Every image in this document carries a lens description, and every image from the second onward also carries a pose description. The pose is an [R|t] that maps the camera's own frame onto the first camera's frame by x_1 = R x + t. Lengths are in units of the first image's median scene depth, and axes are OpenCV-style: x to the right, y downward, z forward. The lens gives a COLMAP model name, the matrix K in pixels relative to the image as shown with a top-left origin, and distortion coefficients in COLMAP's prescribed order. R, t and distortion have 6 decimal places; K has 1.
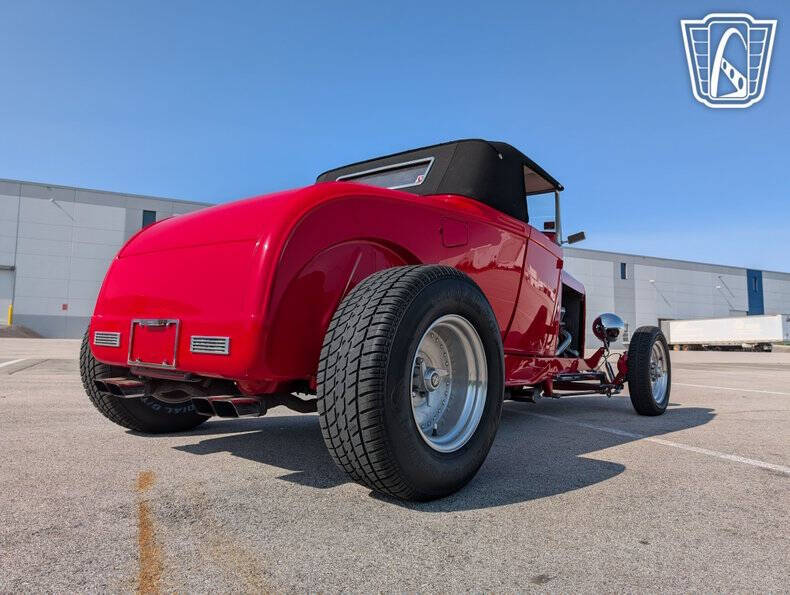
lens RADIAL K [[574.0, 0, 389.2], [0, 574.0, 296.2], [0, 0, 1]] dist [0.006849, -0.002648]
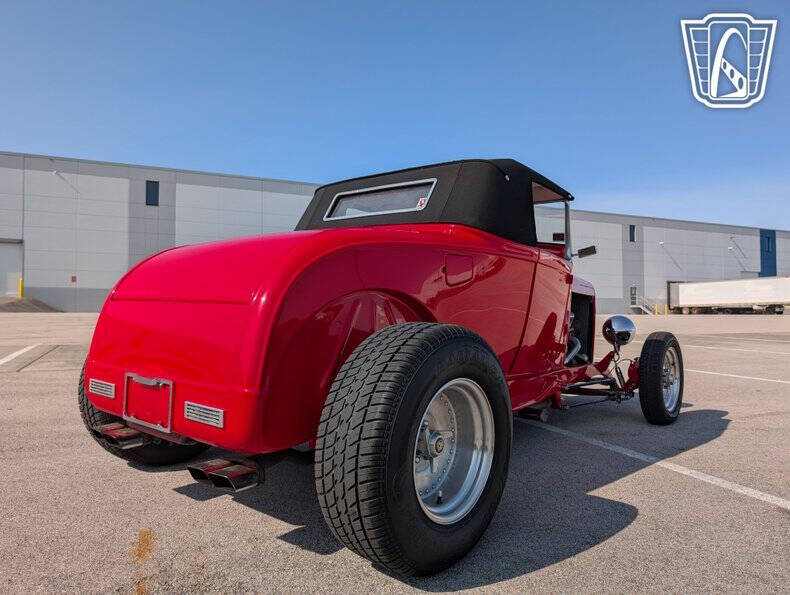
lens RADIAL K [[574.4, 0, 380.0], [0, 574.4, 299.0], [0, 0, 1]] dist [0.004215, -0.000480]
pose [[0.999557, -0.014684, -0.025897, 0.005768], [0.016381, 0.997646, 0.066588, -0.095501], [0.024858, -0.066983, 0.997444, 0.035473]]
